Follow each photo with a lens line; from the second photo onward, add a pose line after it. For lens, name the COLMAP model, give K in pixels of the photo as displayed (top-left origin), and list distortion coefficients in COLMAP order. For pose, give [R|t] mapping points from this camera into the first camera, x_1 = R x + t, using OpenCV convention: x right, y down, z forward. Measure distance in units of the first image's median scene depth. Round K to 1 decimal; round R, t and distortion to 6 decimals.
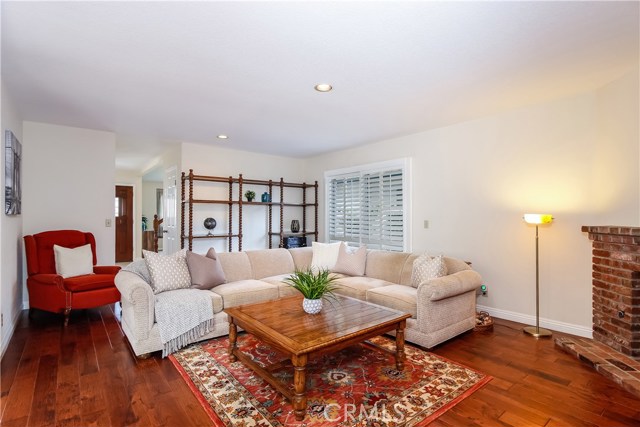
lens RADIAL K [[317.9, 0, 317.9], [0, 317.9, 215.6], [0, 0, 1]] dist [-0.005226, -0.000502]
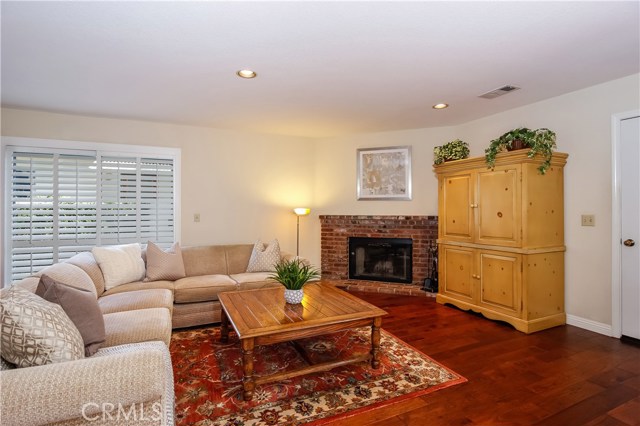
lens RADIAL K [[315.3, 0, 321.3], [0, 315.3, 207.3], [0, 0, 1]] dist [-0.001996, -0.000238]
pose [[0.248865, 0.007645, 0.968508, -0.896645], [-0.000884, 0.999970, -0.007666, 0.001880], [-0.968538, 0.001052, 0.248864, 0.595912]]
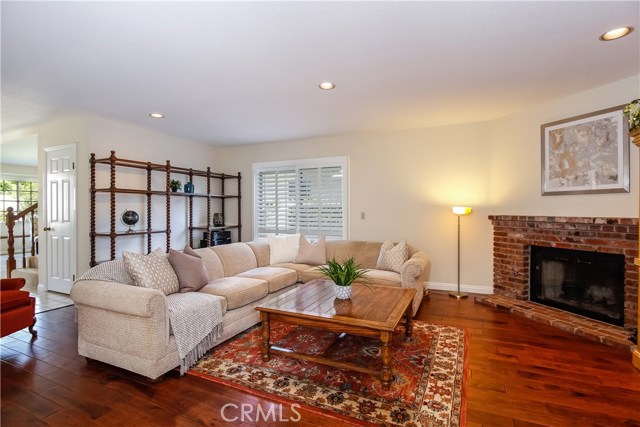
lens RADIAL K [[317.7, 0, 322.3], [0, 317.7, 210.4], [0, 0, 1]] dist [-0.003922, -0.000437]
pose [[0.892049, -0.002752, 0.451930, -0.508166], [0.000178, 0.999984, 0.005738, 0.001855], [-0.451938, -0.005038, 0.892035, 0.069925]]
